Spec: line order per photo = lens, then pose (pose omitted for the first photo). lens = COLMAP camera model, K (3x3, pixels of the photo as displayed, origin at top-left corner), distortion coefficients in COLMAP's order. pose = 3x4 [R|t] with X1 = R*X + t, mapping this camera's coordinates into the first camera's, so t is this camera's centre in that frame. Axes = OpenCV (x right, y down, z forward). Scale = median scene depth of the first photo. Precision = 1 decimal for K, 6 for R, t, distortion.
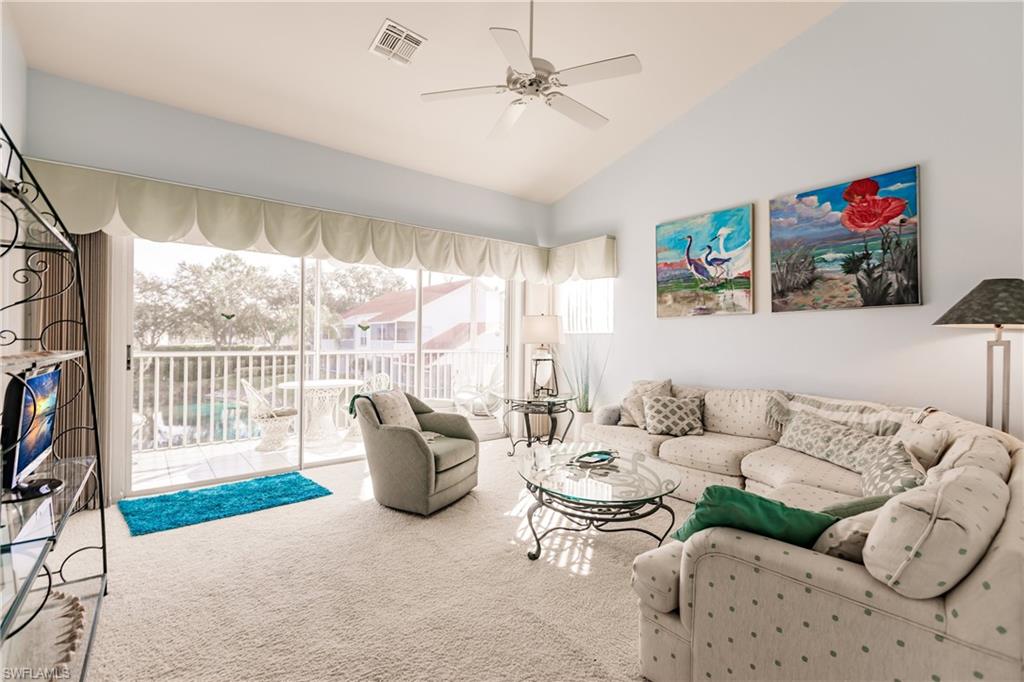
lens RADIAL K [[460.1, 0, 508.9], [0, 460.1, 334.1], [0, 0, 1]] dist [-0.000329, -0.000148]
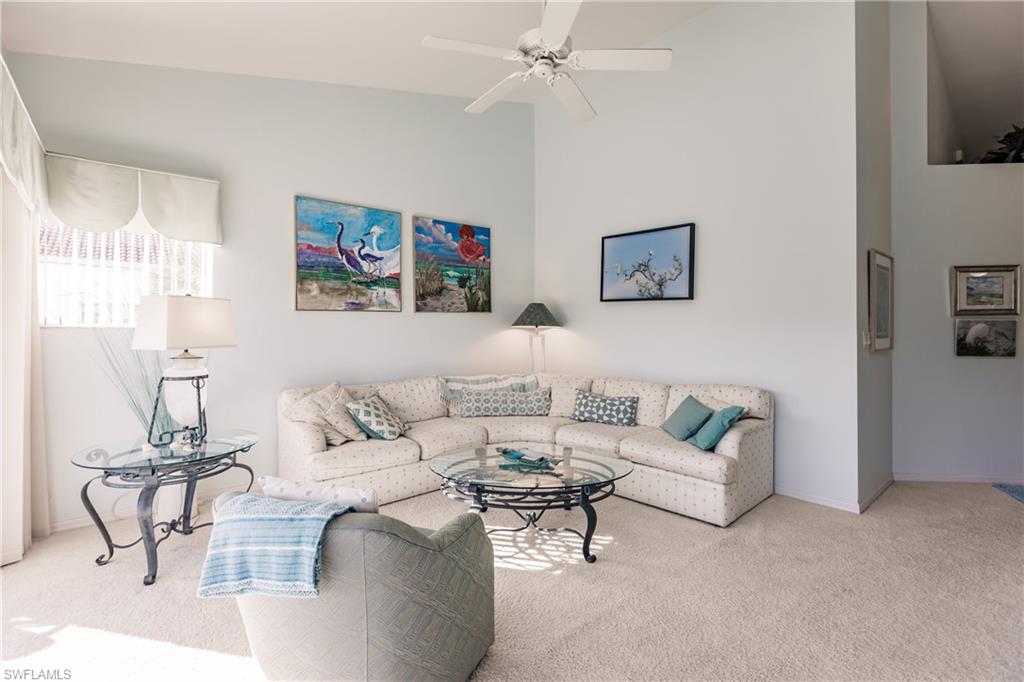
lens RADIAL K [[460.1, 0, 508.9], [0, 460.1, 334.1], [0, 0, 1]] dist [-0.000329, -0.000148]
pose [[-0.033410, -0.013222, 0.999354, -0.575952], [-0.008855, 0.999877, 0.012933, -0.006458], [-0.999403, -0.008417, -0.033523, 0.741463]]
